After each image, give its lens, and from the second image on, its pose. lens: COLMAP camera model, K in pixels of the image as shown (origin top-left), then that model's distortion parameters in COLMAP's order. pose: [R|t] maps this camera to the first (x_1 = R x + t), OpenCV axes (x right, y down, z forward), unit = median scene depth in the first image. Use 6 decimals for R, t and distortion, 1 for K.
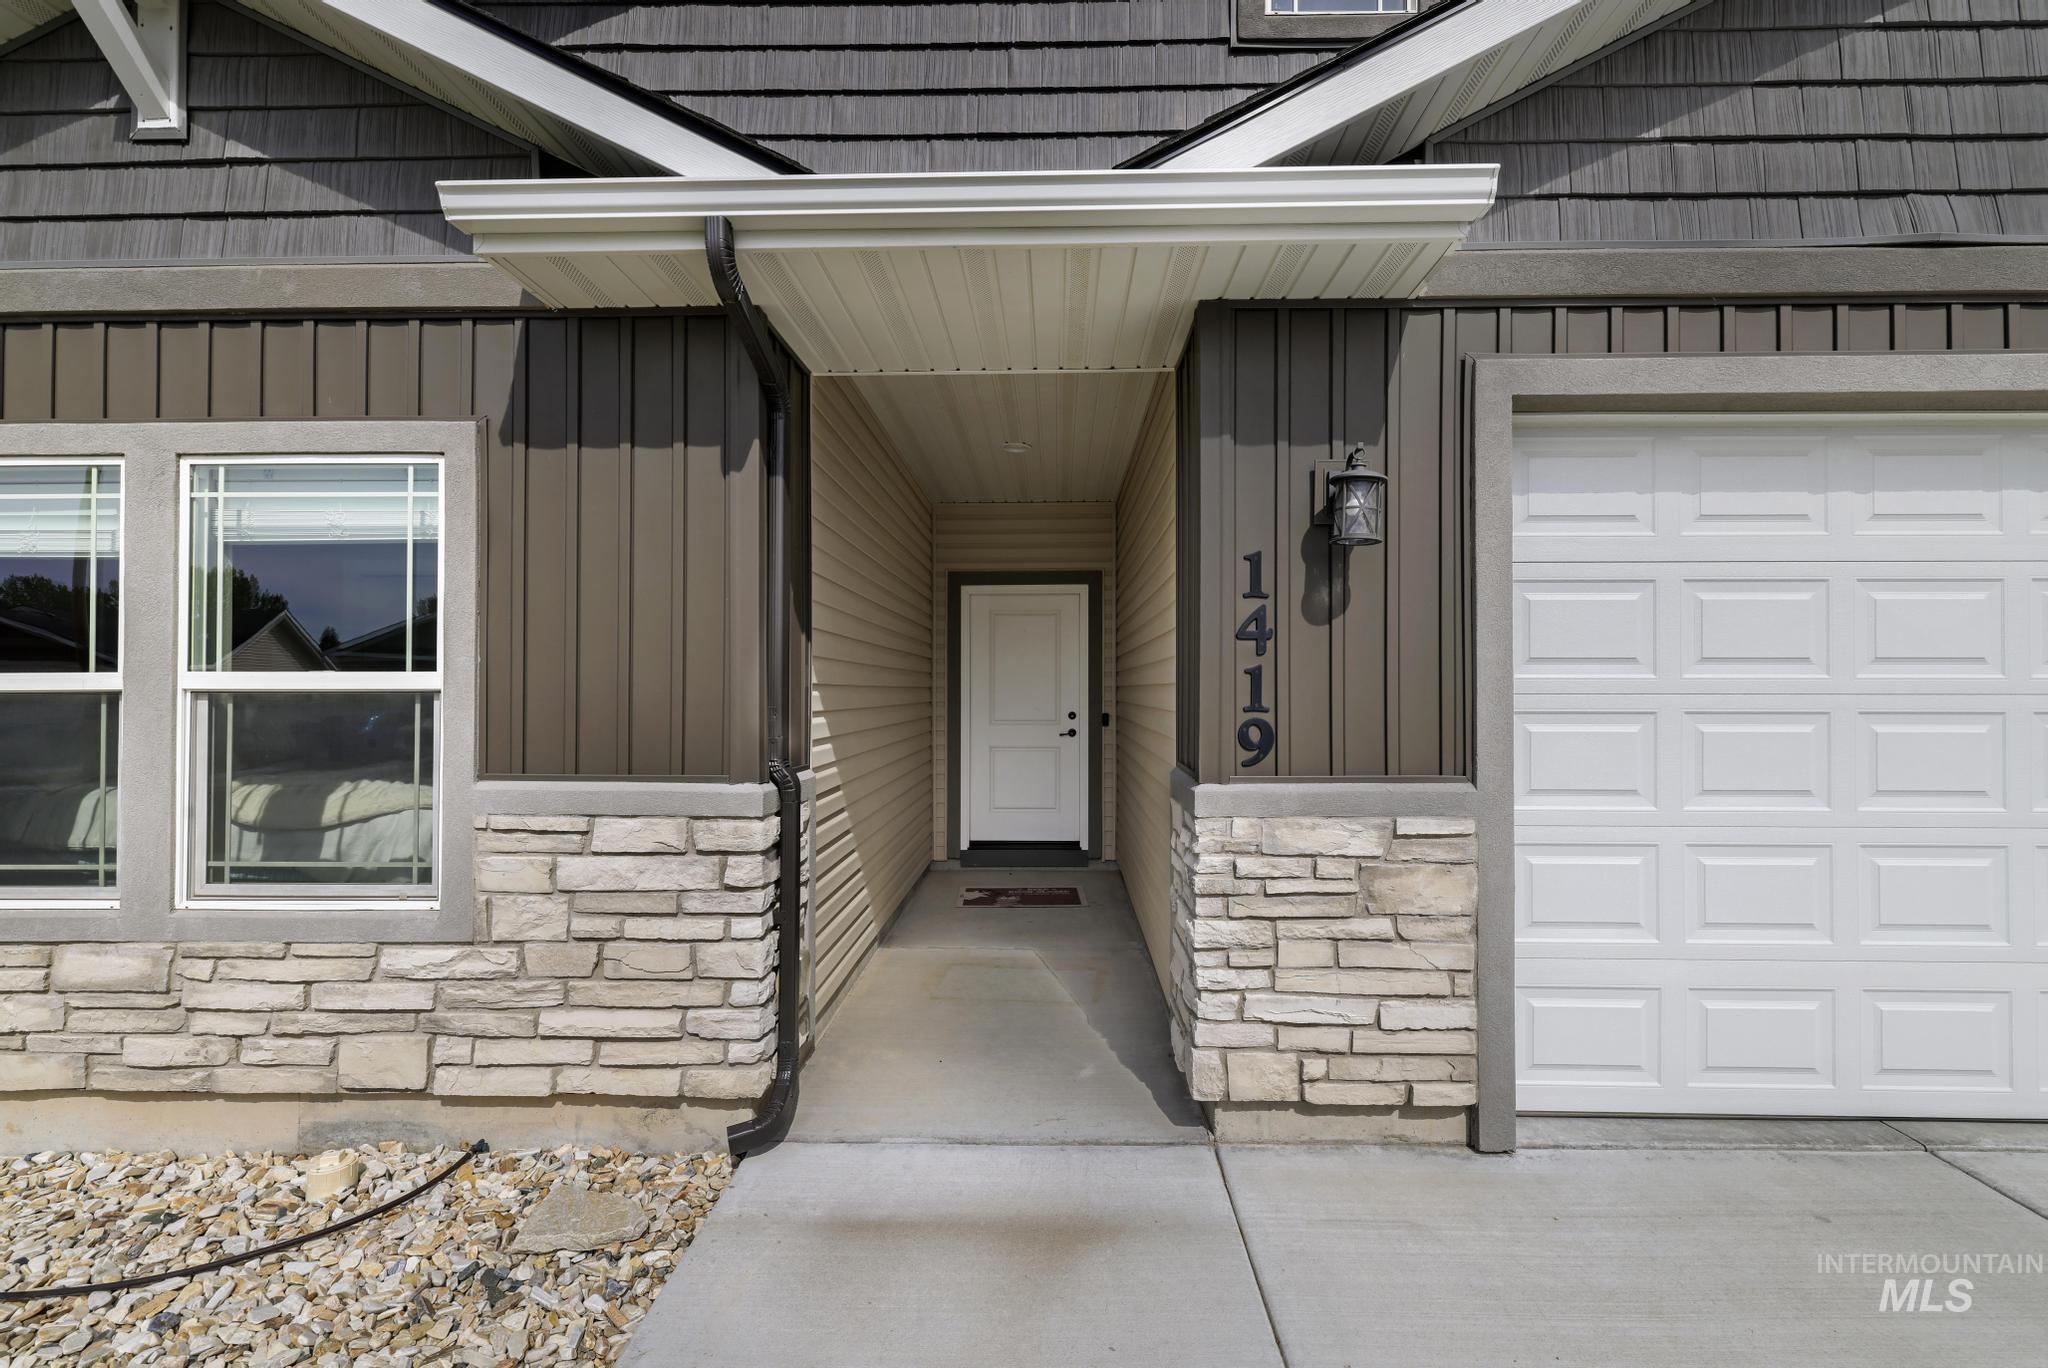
lens RADIAL K [[885.7, 0, 1033.2], [0, 885.7, 690.2], [0, 0, 1]] dist [0.004677, -0.000298]
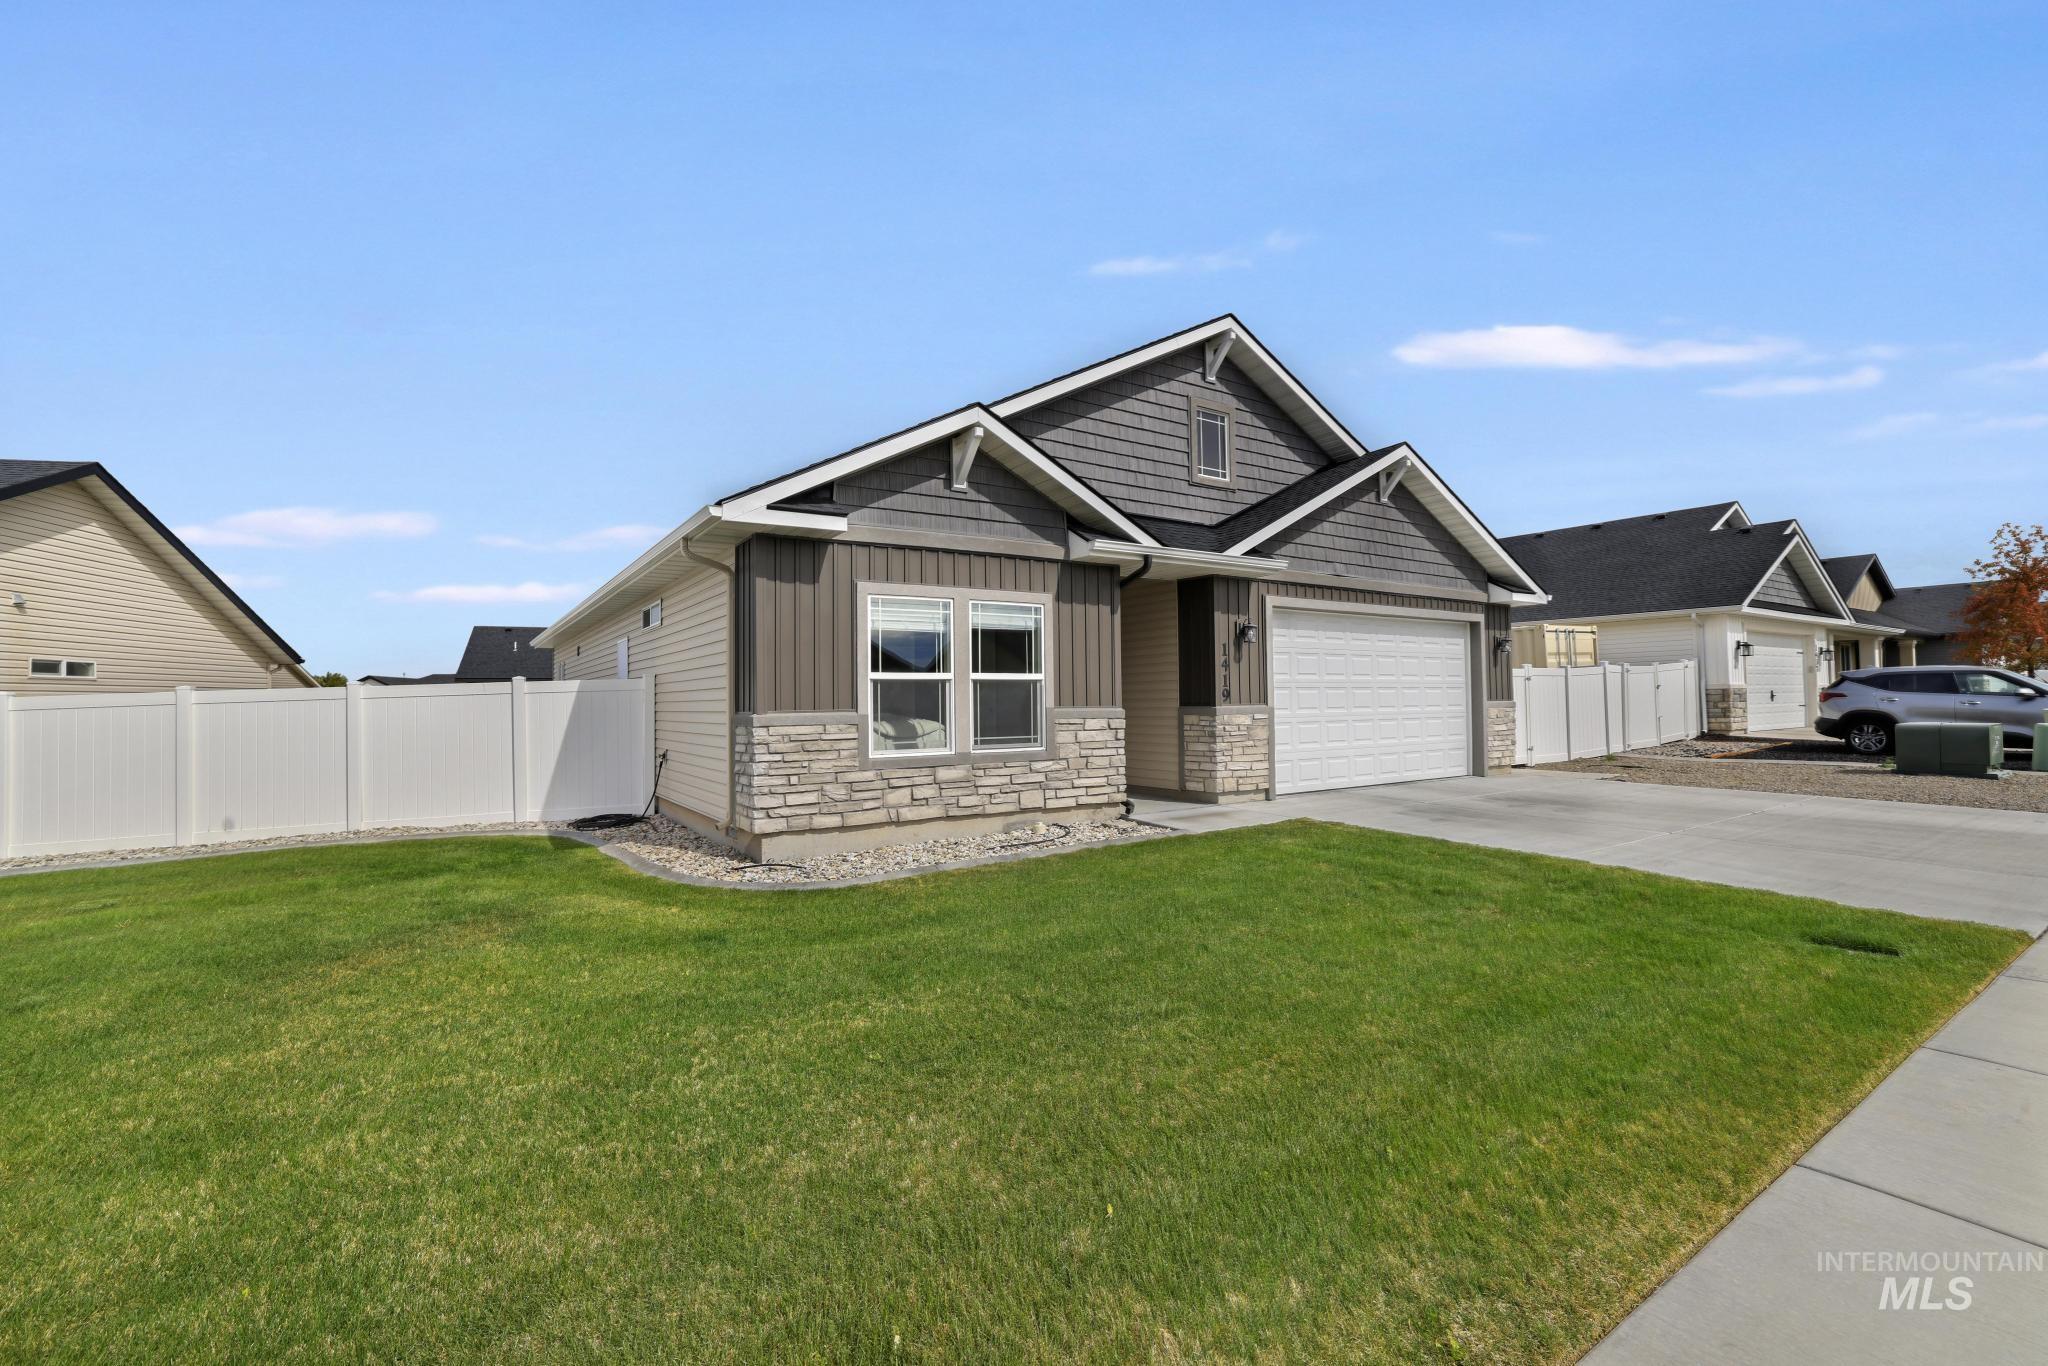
lens RADIAL K [[911.7, 0, 1024.0], [0, 911.7, 683.0], [0, 0, 1]] dist [-0.046302, 0.012745]
pose [[0.818445, 0.003288, 0.574576, -2.591035], [0.009716, 0.999761, -0.019561, 0.074431], [-0.574503, 0.021592, 0.818217, -1.599392]]
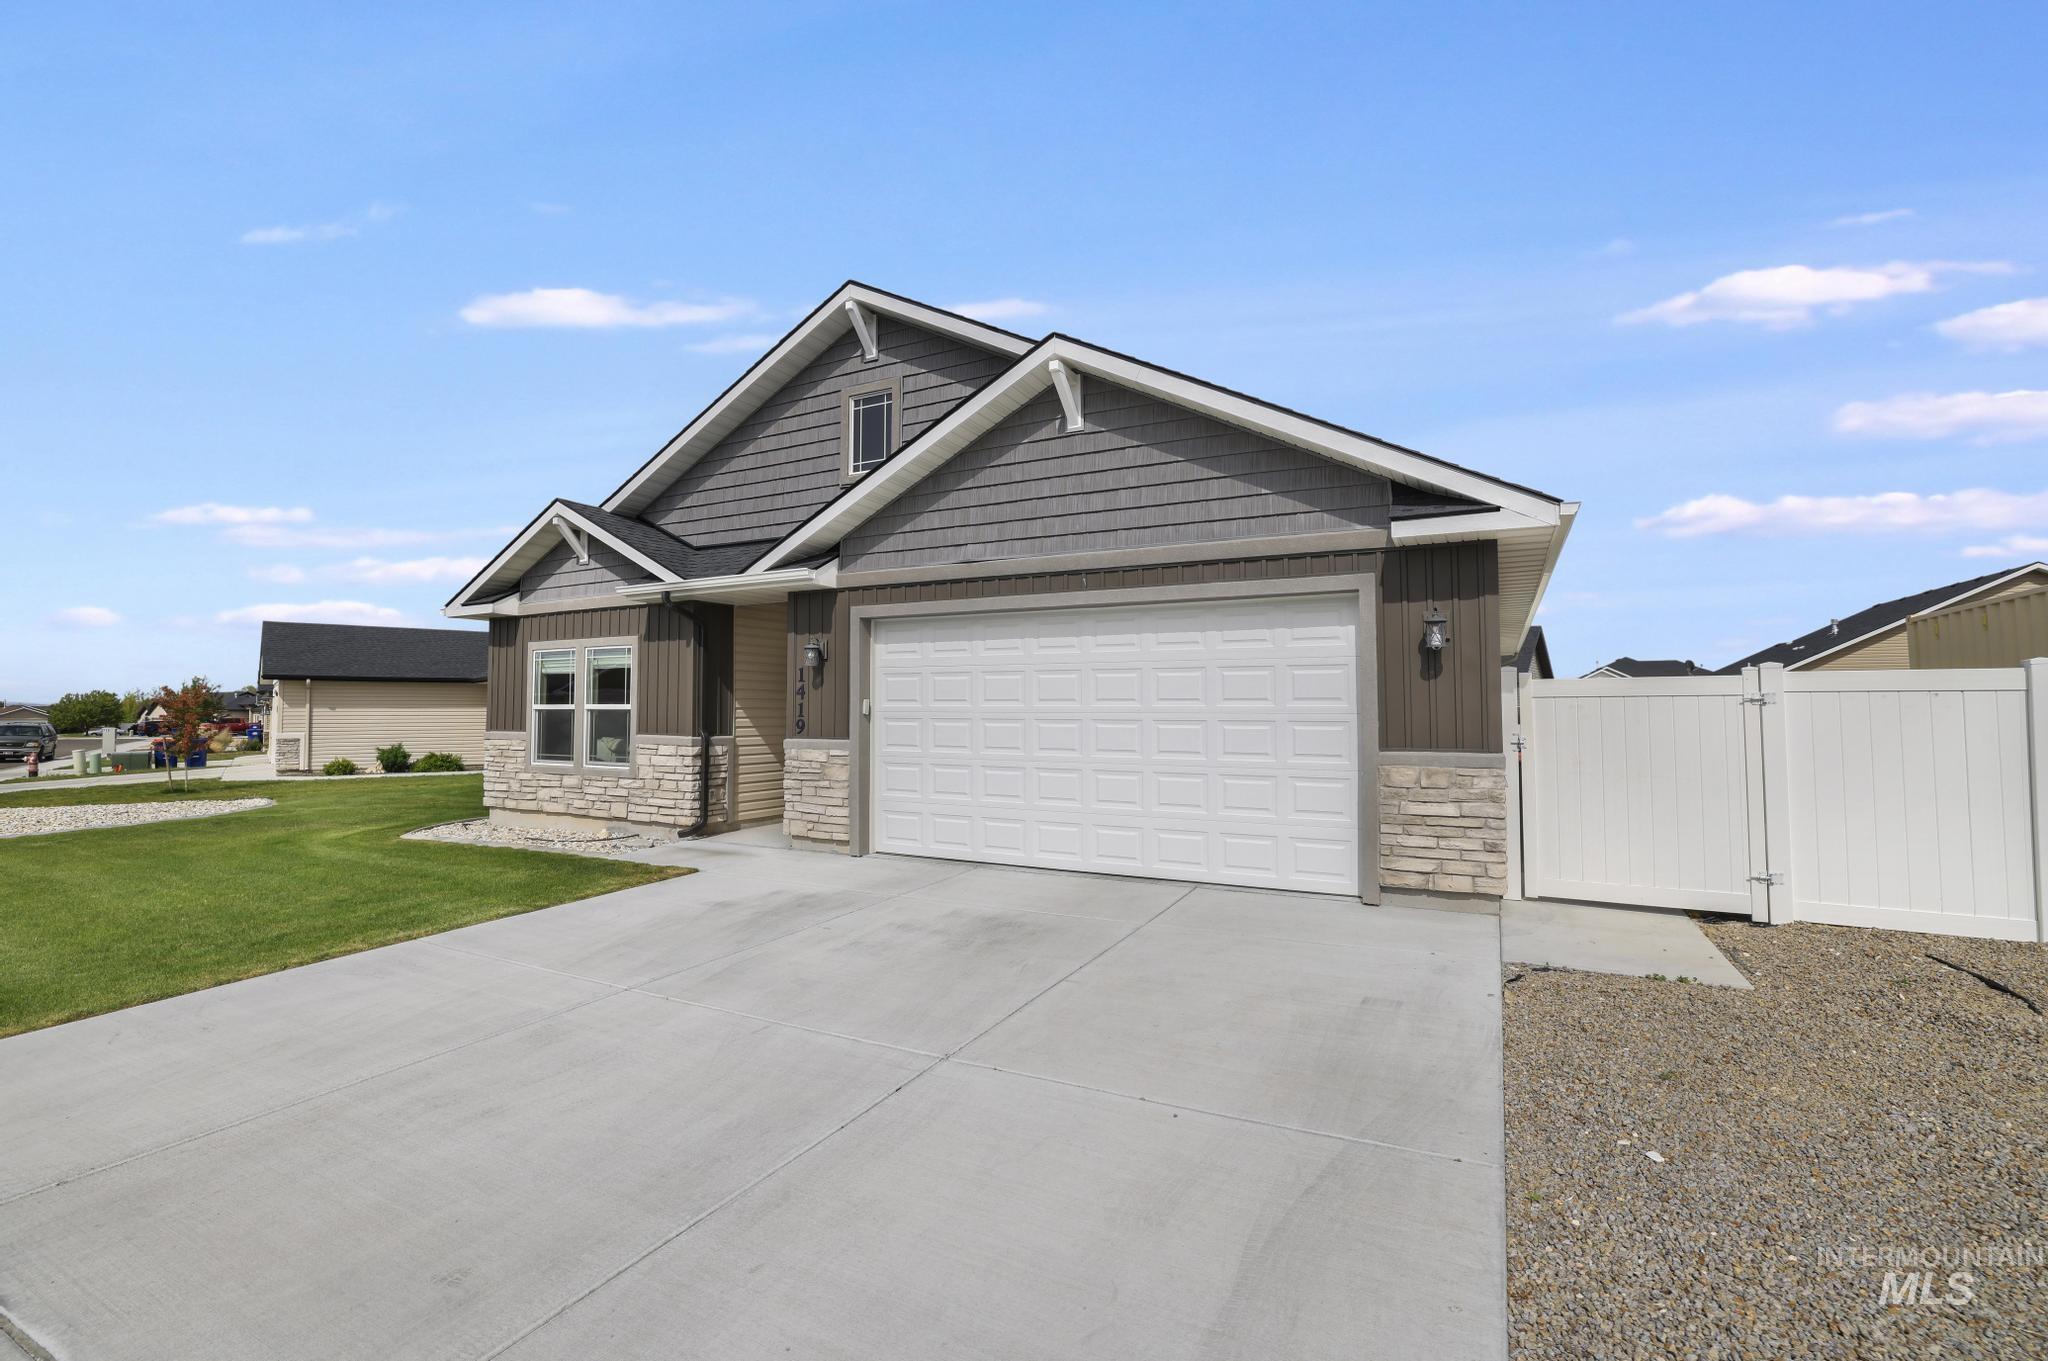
lens RADIAL K [[911.7, 0, 1024.0], [0, 911.7, 680.5], [0, 0, 1]] dist [-0.046302, 0.012745]
pose [[0.890730, -0.012262, -0.454368, 2.488225], [0.000195, 0.999646, -0.026595, -0.019985], [0.454533, 0.023601, 0.890417, -1.594661]]
